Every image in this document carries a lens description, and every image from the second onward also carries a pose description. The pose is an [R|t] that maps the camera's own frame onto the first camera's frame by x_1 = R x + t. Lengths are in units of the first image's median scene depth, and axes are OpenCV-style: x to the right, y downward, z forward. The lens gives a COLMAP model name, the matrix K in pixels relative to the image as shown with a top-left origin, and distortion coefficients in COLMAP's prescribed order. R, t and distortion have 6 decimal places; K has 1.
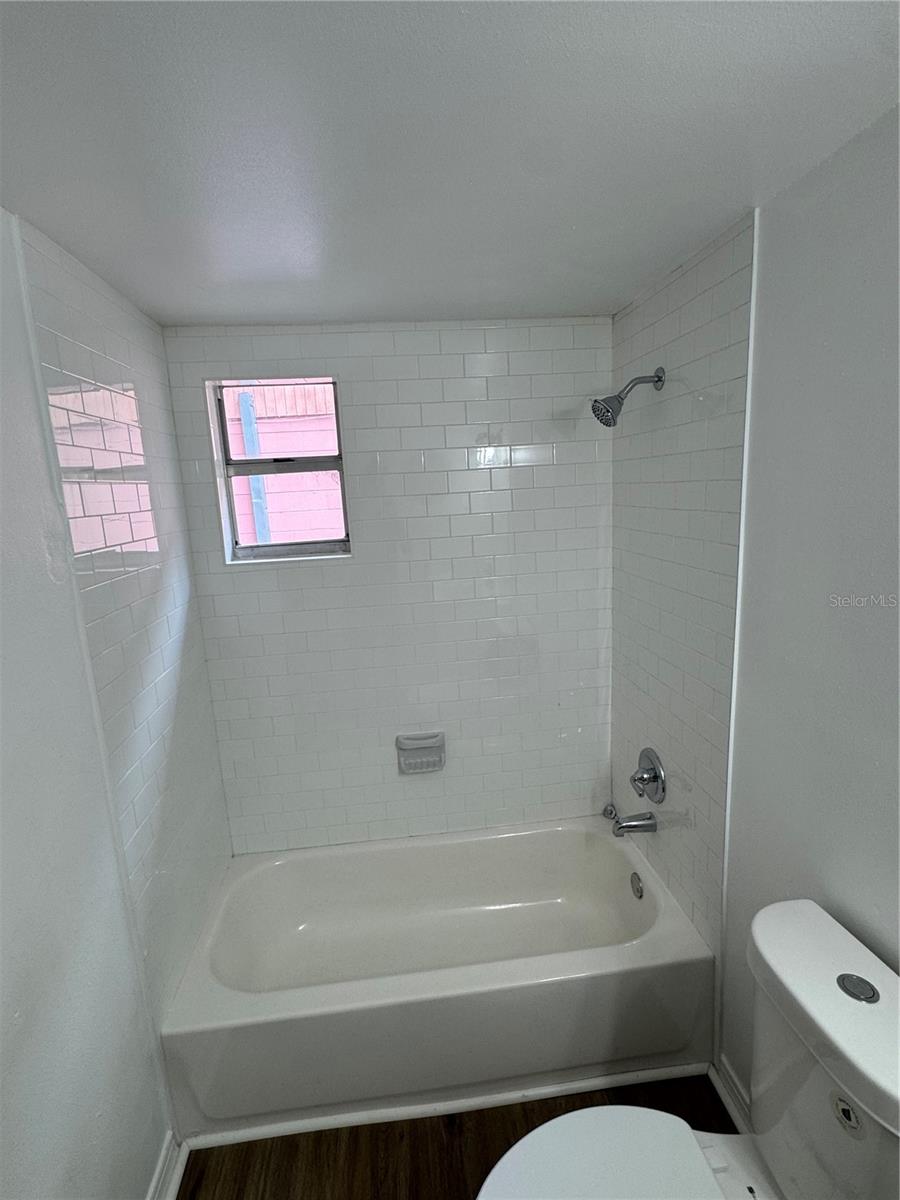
lens RADIAL K [[590.3, 0, 450.0], [0, 590.3, 600.0], [0, 0, 1]] dist [0.001454, 0.001218]
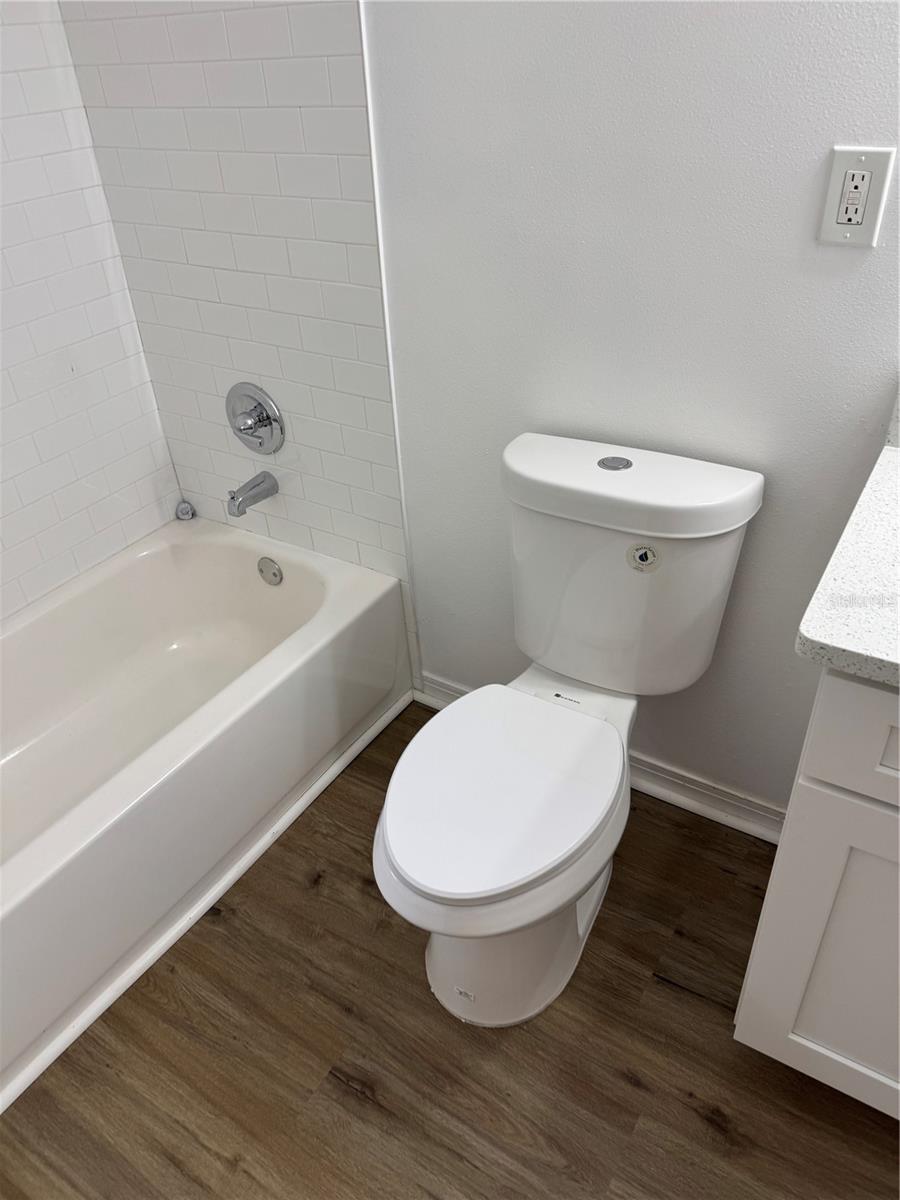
lens RADIAL K [[836.8, 0, 450.0], [0, 836.8, 600.0], [0, 0, 1]] dist [0.102920, -0.138341]
pose [[0.627499, -0.424363, 0.652810, -0.310674], [0.168564, 0.892579, 0.418198, 0.109135], [-0.760152, -0.152378, 0.631624, 0.133489]]
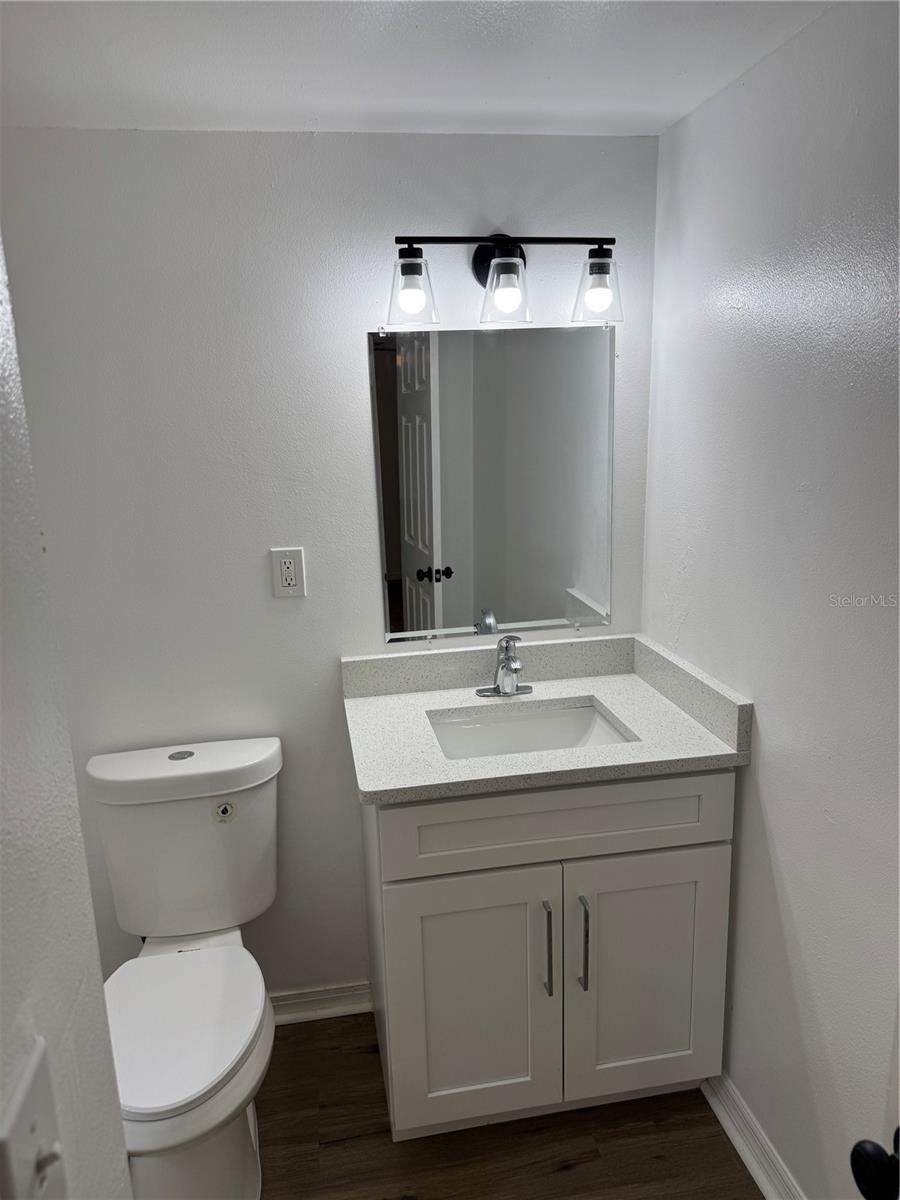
lens RADIAL K [[844.7, 0, 450.0], [0, 844.7, 600.0], [0, 0, 1]] dist [-0.002199, -0.004713]
pose [[-0.064242, -0.168617, 0.983586, -0.723408], [0.222856, 0.958307, 0.178839, 0.037210], [-0.972732, 0.230688, -0.023986, 0.175262]]
